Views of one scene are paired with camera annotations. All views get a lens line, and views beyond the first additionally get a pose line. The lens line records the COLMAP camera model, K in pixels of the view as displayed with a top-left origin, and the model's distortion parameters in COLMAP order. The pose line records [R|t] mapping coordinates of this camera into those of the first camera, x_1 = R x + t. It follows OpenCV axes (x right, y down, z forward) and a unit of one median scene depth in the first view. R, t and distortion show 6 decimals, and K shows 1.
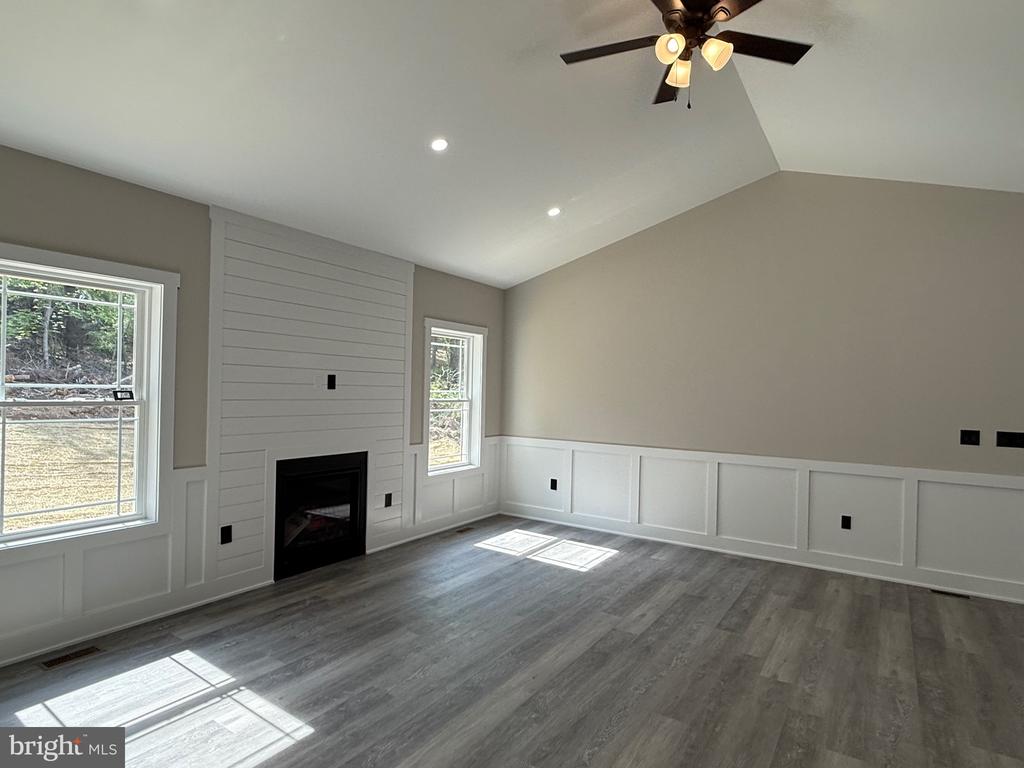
lens RADIAL K [[569.0, 0, 507.8], [0, 569.0, 387.7], [0, 0, 1]] dist [-0.001038, 0.001488]
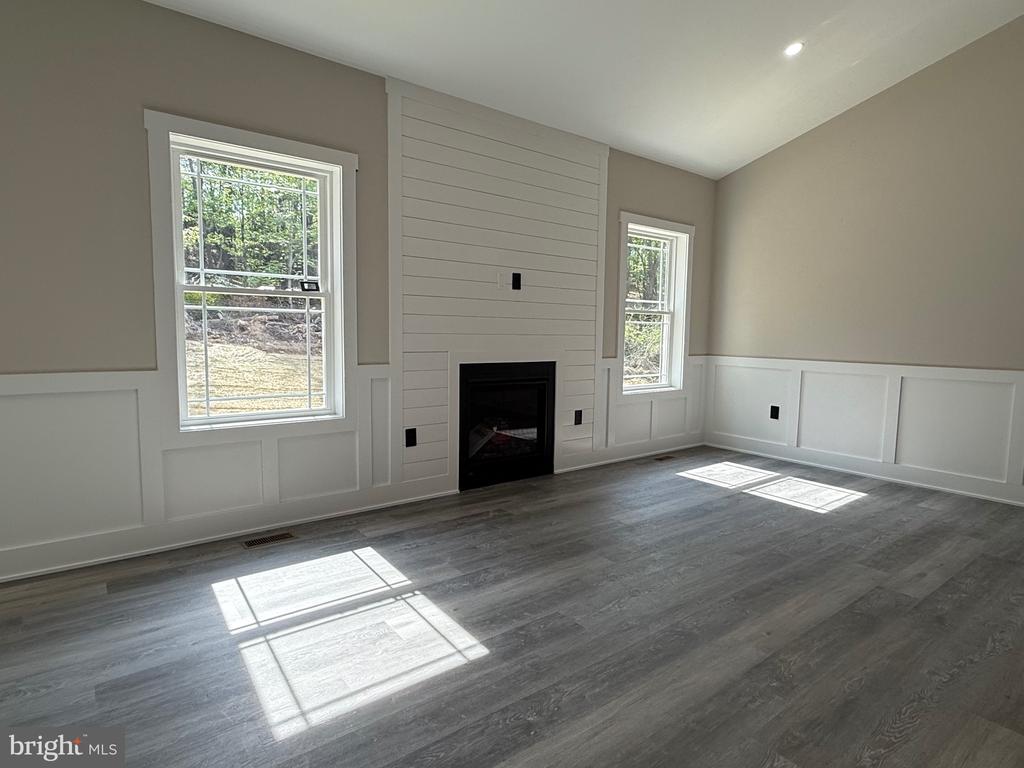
lens RADIAL K [[569.0, 0, 512.3], [0, 569.0, 380.9], [0, 0, 1]] dist [-0.001038, 0.001488]
pose [[0.948102, 0.019852, -0.317345, -0.033150], [0.006846, 0.996543, 0.082793, 0.089077], [0.317892, -0.080669, 0.944689, 0.165353]]
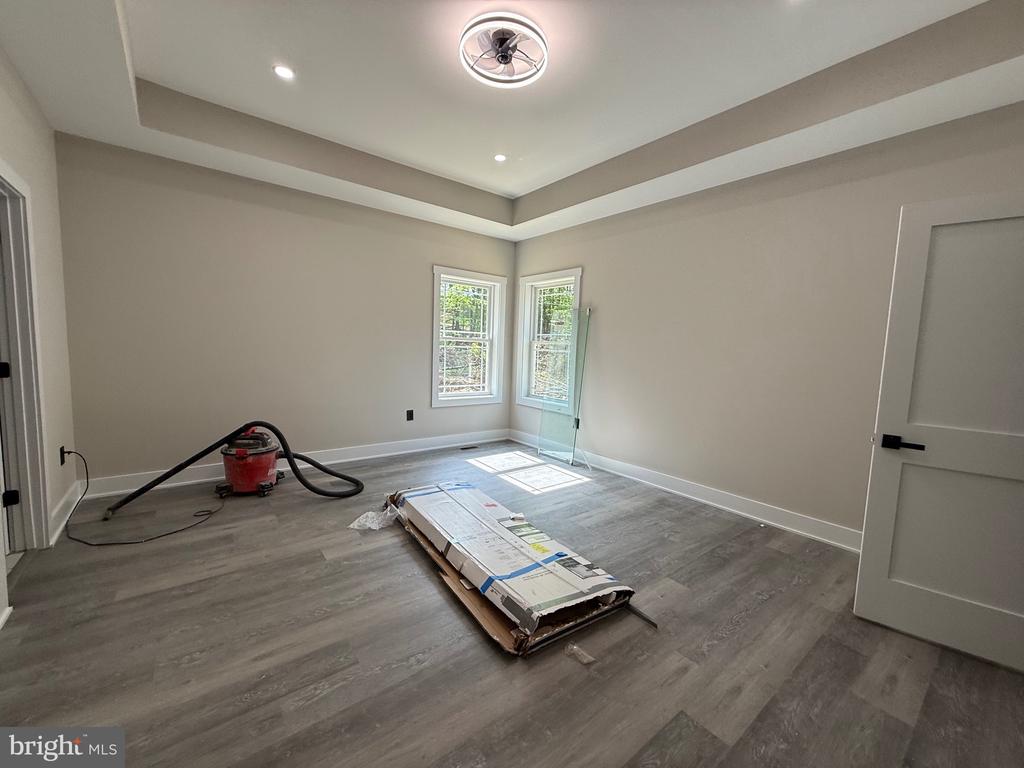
lens RADIAL K [[406.7, 0, 508.3], [0, 406.7, 380.0], [0, 0, 1]] dist [-0.000094, -0.000130]
pose [[0.956288, 0.038498, -0.289880, 0.369222], [-0.016937, 0.996924, 0.076527, 0.065814], [0.291934, -0.068272, 0.953999, 0.342291]]
